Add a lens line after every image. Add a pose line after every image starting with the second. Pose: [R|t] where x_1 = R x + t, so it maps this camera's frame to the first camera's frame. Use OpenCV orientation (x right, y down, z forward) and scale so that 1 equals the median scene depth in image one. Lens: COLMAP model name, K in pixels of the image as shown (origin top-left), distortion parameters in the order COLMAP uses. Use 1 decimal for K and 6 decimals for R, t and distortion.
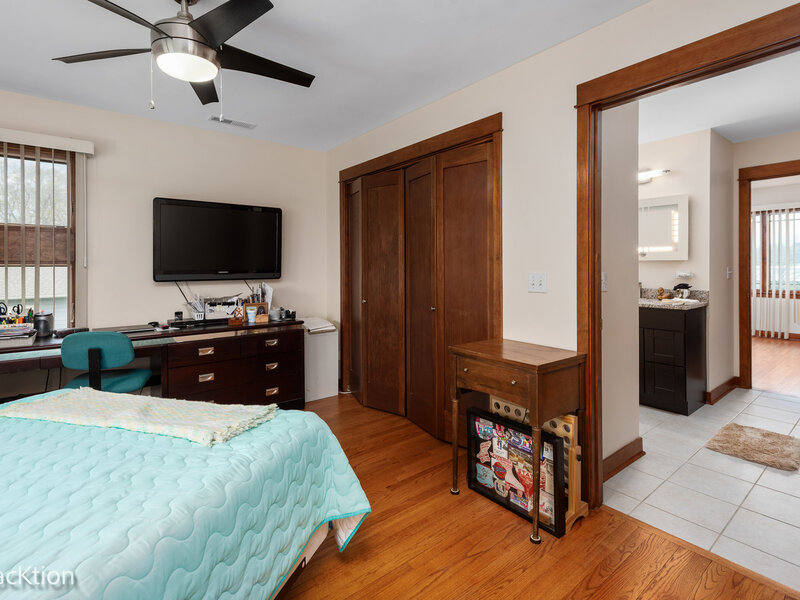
lens RADIAL K [[409.4, 0, 403.1], [0, 409.4, 272.5], [0, 0, 1]] dist [-0.000664, -0.000554]
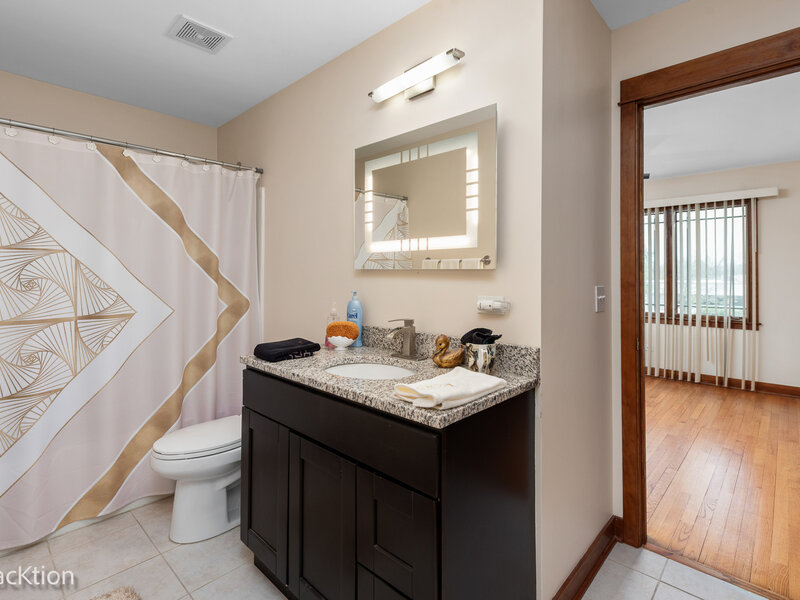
lens RADIAL K [[403.2, 0, 403.6], [0, 403.2, 277.6], [0, 0, 1]] dist [0.003440, 0.000543]
pose [[0.990160, 0.008577, 0.139677, 0.317726], [-0.006436, 0.999855, -0.015775, -0.008795], [-0.139792, 0.014721, 0.990071, 0.358975]]
